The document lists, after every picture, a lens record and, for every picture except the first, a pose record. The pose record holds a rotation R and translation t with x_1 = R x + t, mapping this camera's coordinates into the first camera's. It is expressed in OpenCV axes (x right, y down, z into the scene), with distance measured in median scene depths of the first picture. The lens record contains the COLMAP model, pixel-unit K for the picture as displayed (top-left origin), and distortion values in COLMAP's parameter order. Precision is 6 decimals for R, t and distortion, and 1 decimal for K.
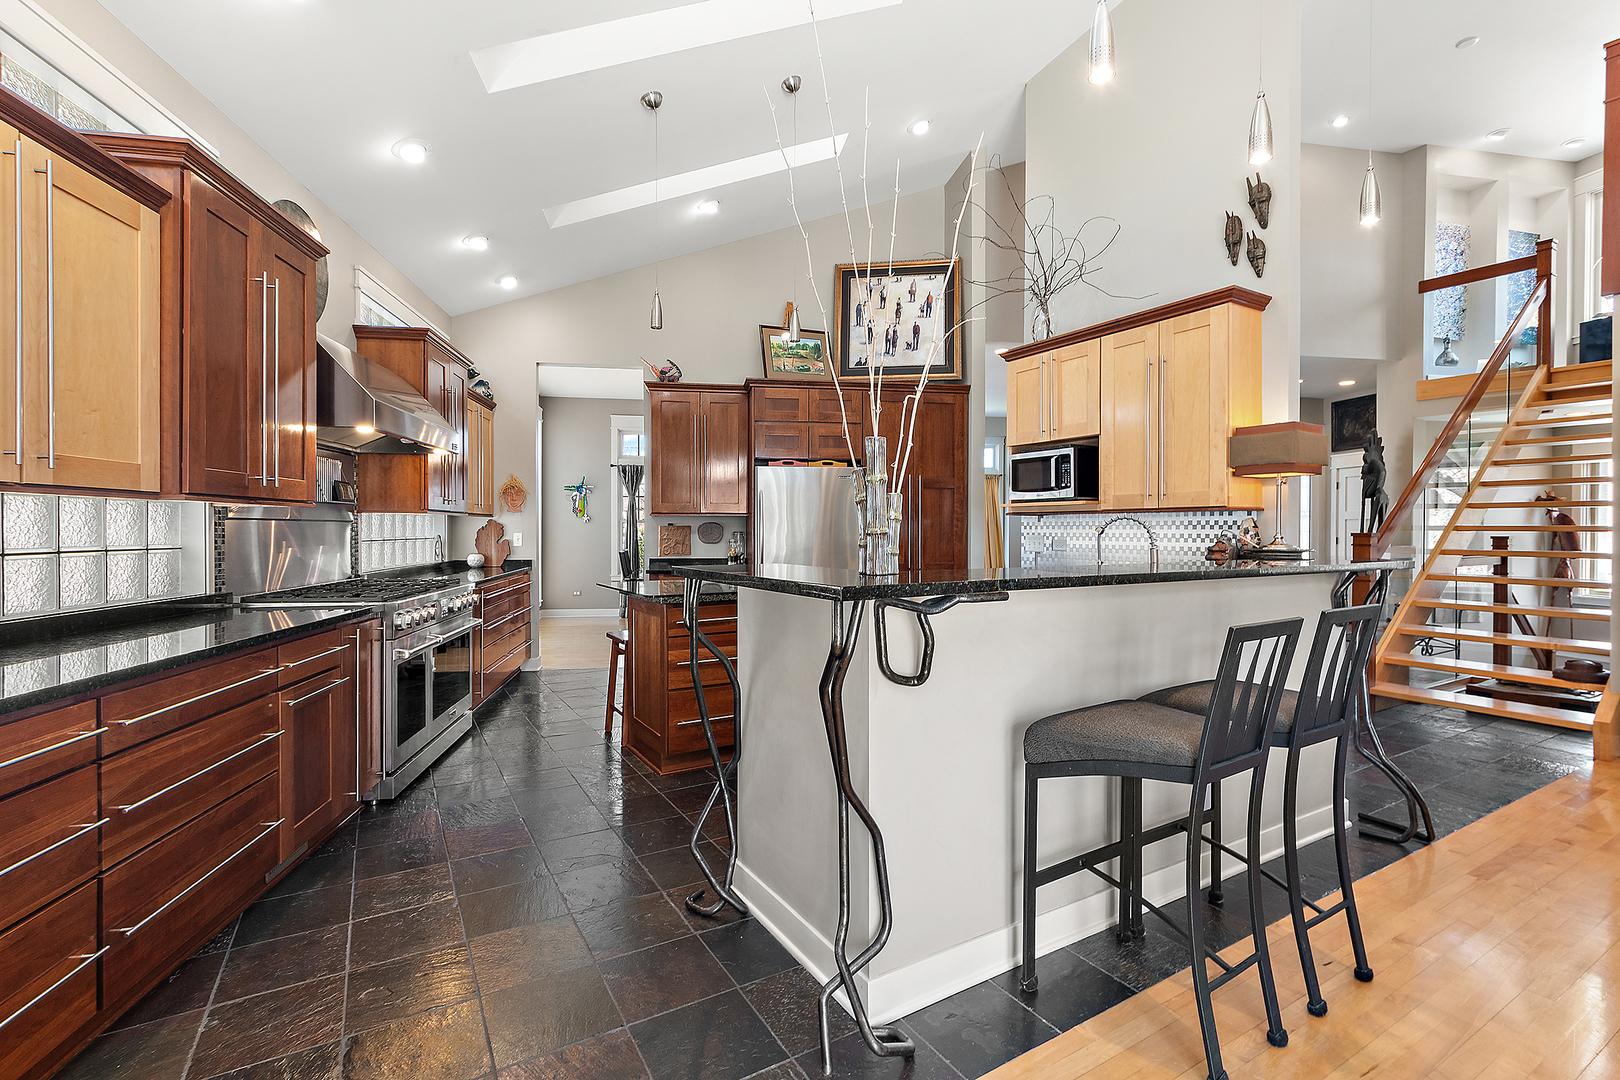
lens RADIAL K [[714.8, 0, 811.1], [0, 714.8, 551.7], [0, 0, 1]] dist [0.000313, -0.019584]
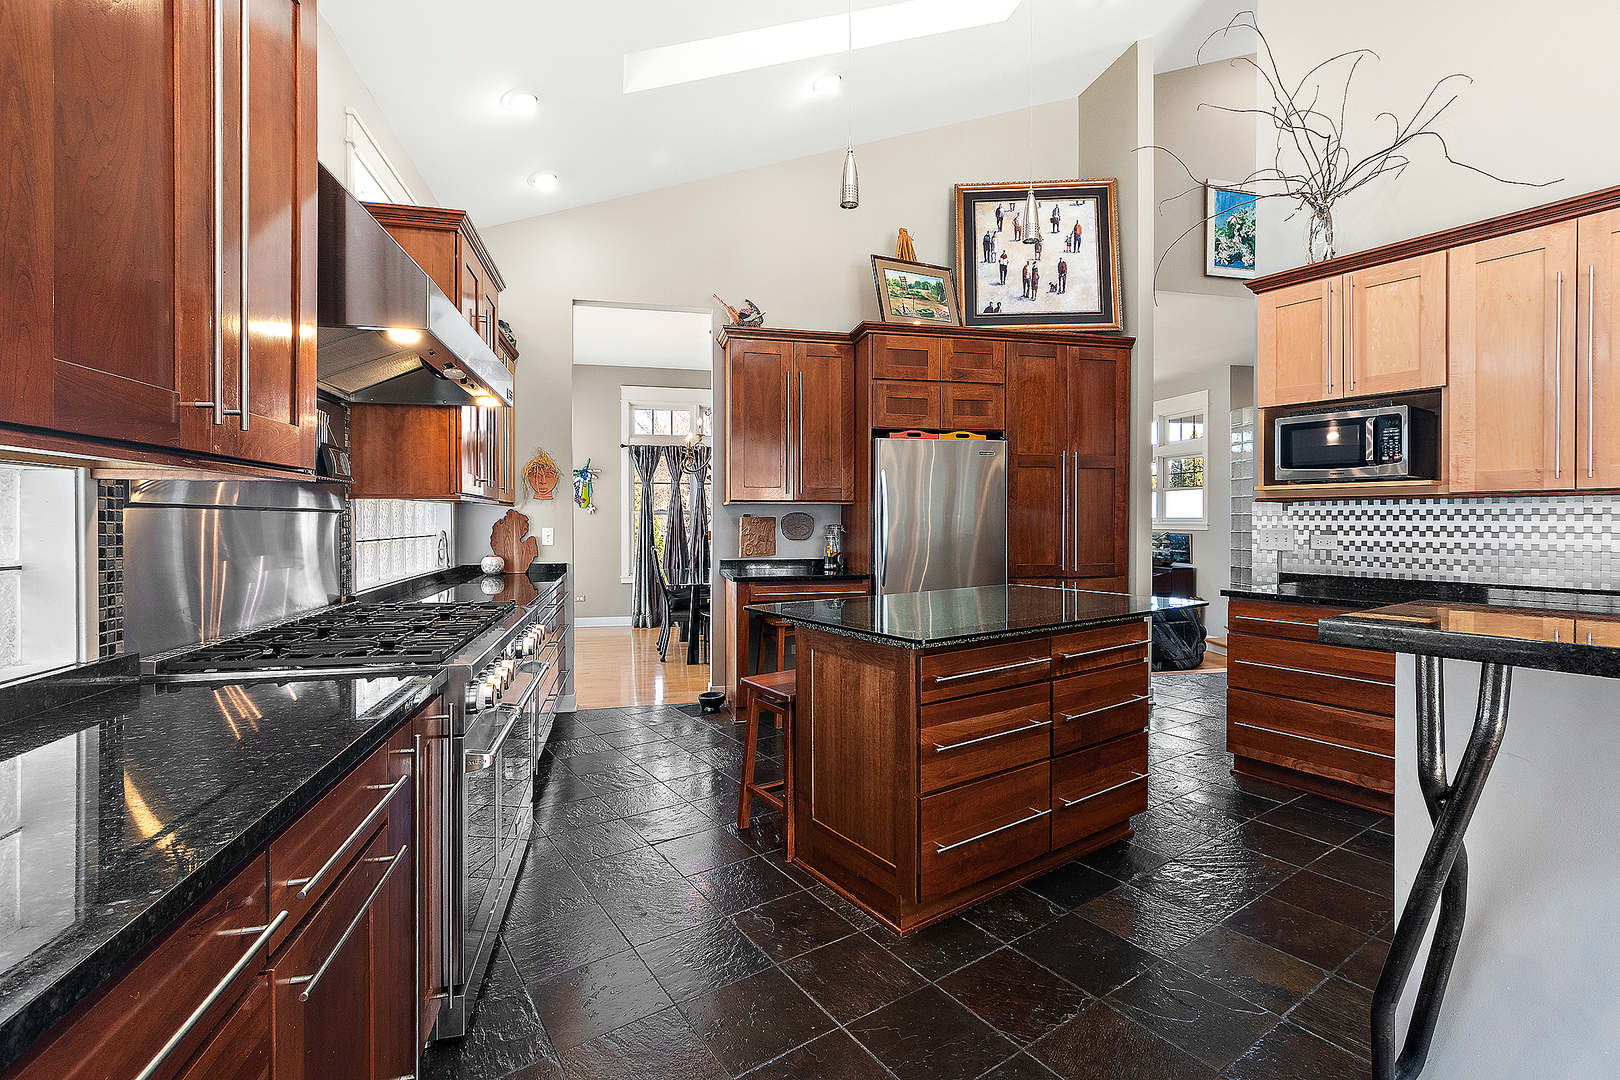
lens RADIAL K [[724.9, 0, 810.0], [0, 724.9, 540.0], [0, 0, 1]] dist [-0.011227, -0.000153]
pose [[0.997856, -0.004802, 0.065278, -0.192358], [0.005128, 0.999975, -0.004831, -0.008551], [-0.065253, 0.005155, 0.997855, 0.236535]]
